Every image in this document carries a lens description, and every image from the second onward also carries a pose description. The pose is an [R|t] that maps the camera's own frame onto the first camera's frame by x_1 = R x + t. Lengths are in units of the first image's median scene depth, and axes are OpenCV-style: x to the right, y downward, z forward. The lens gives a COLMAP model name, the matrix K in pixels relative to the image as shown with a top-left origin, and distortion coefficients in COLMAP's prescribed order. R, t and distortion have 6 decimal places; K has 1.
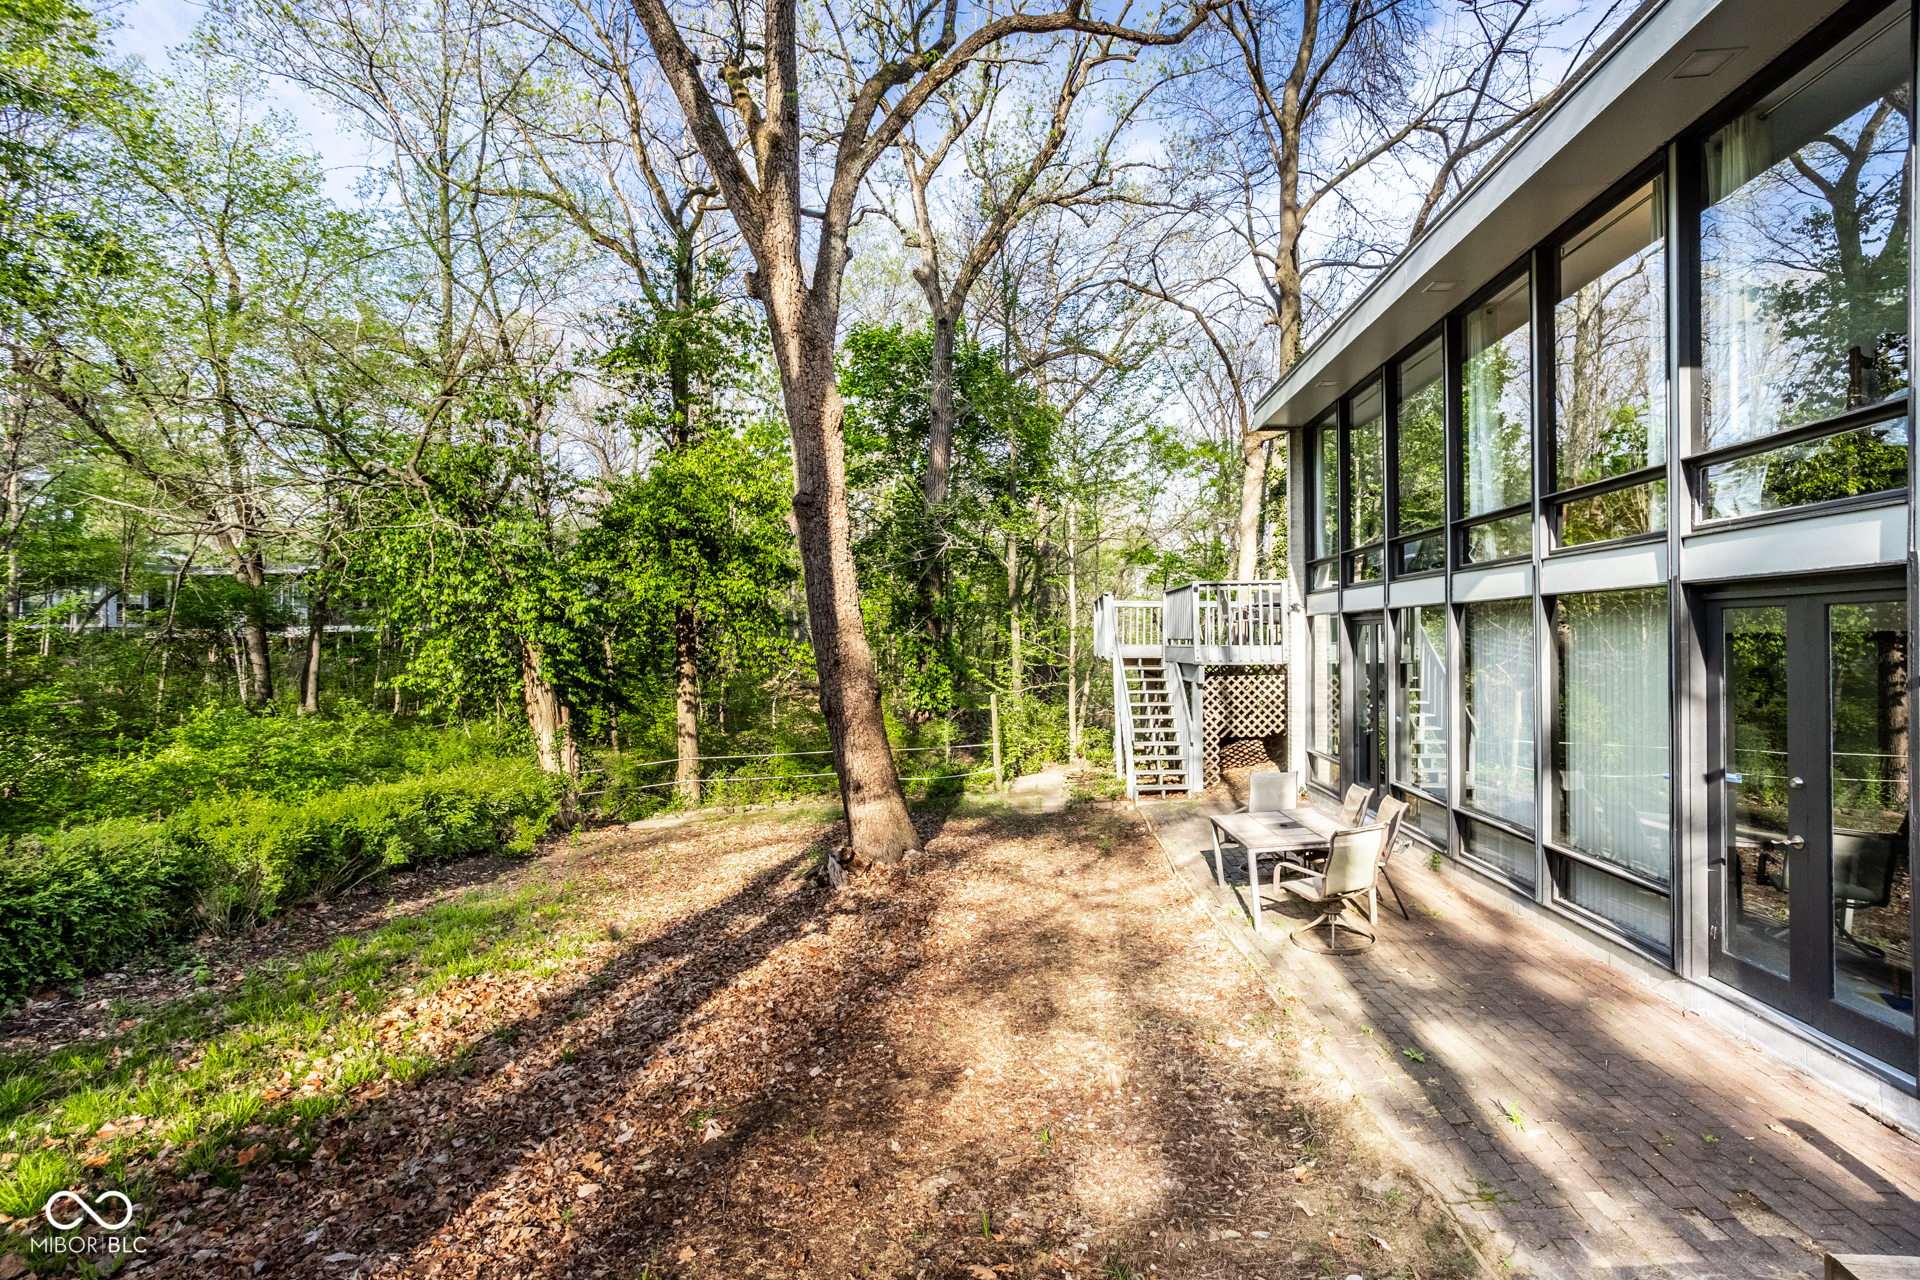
lens RADIAL K [[903.1, 0, 960.0], [0, 903.1, 640.0], [0, 0, 1]] dist [0.016590, 0.000019]
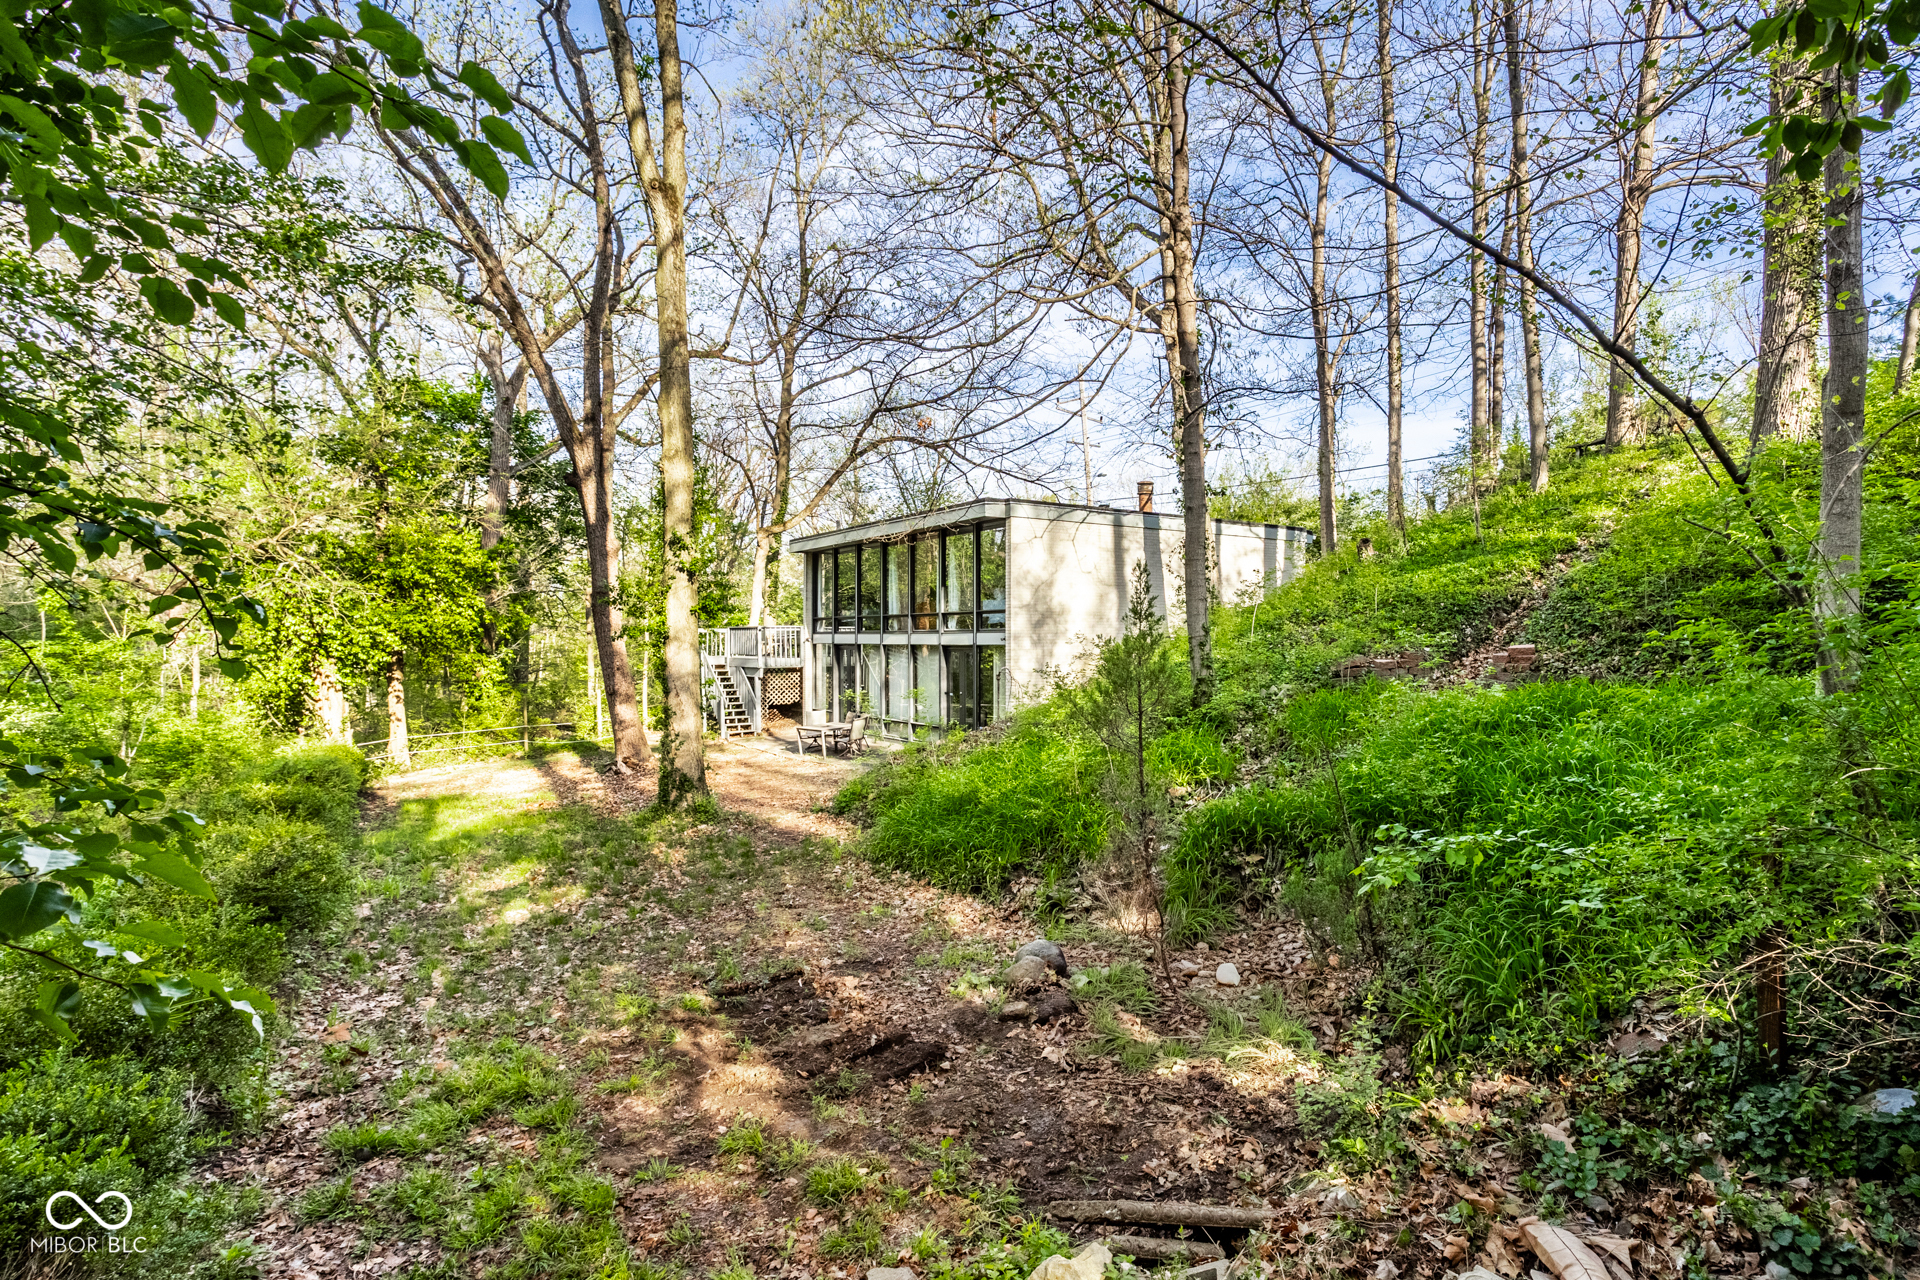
lens RADIAL K [[918.0, 0, 954.6], [0, 918.0, 705.6], [0, 0, 1]] dist [-0.015288, 0.000029]
pose [[0.807288, -0.010812, 0.590059, -0.706044], [-0.026296, 0.998180, 0.054268, -0.010320], [-0.589572, -0.059326, 0.805534, -1.053521]]
